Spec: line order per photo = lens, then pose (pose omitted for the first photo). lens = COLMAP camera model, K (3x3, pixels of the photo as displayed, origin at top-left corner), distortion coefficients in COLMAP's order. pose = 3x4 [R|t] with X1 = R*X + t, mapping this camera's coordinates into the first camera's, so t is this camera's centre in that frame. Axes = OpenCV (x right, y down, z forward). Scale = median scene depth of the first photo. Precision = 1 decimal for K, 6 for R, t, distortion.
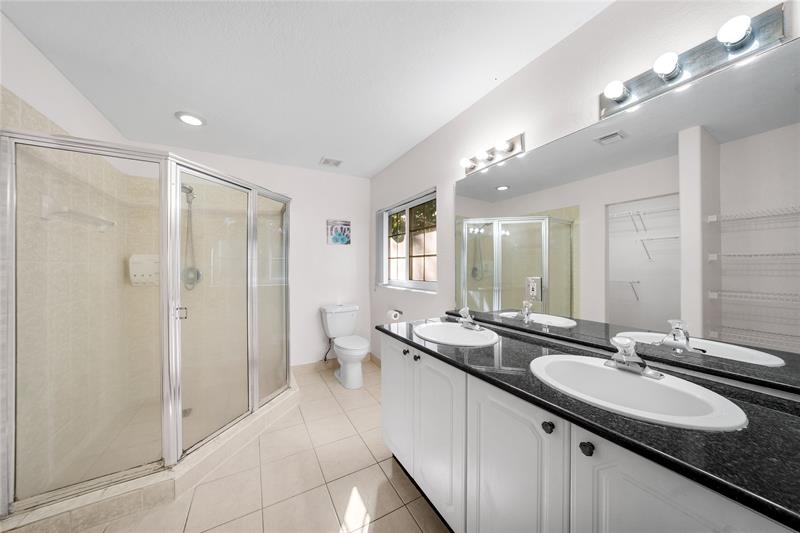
lens RADIAL K [[294.2, 0, 396.7], [0, 294.2, 265.5], [0, 0, 1]] dist [-0.001231, 0.000295]
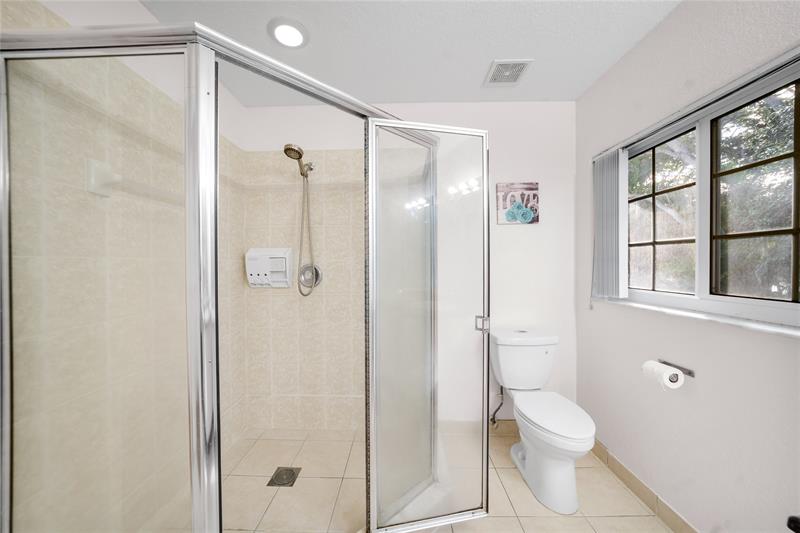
lens RADIAL K [[294.2, 0, 396.7], [0, 294.2, 265.5], [0, 0, 1]] dist [-0.001231, 0.000295]
pose [[0.886132, 0.000468, -0.463432, -0.164732], [0.003958, 0.999955, 0.008579, 0.003262], [0.463415, -0.009436, 0.886091, 0.454026]]
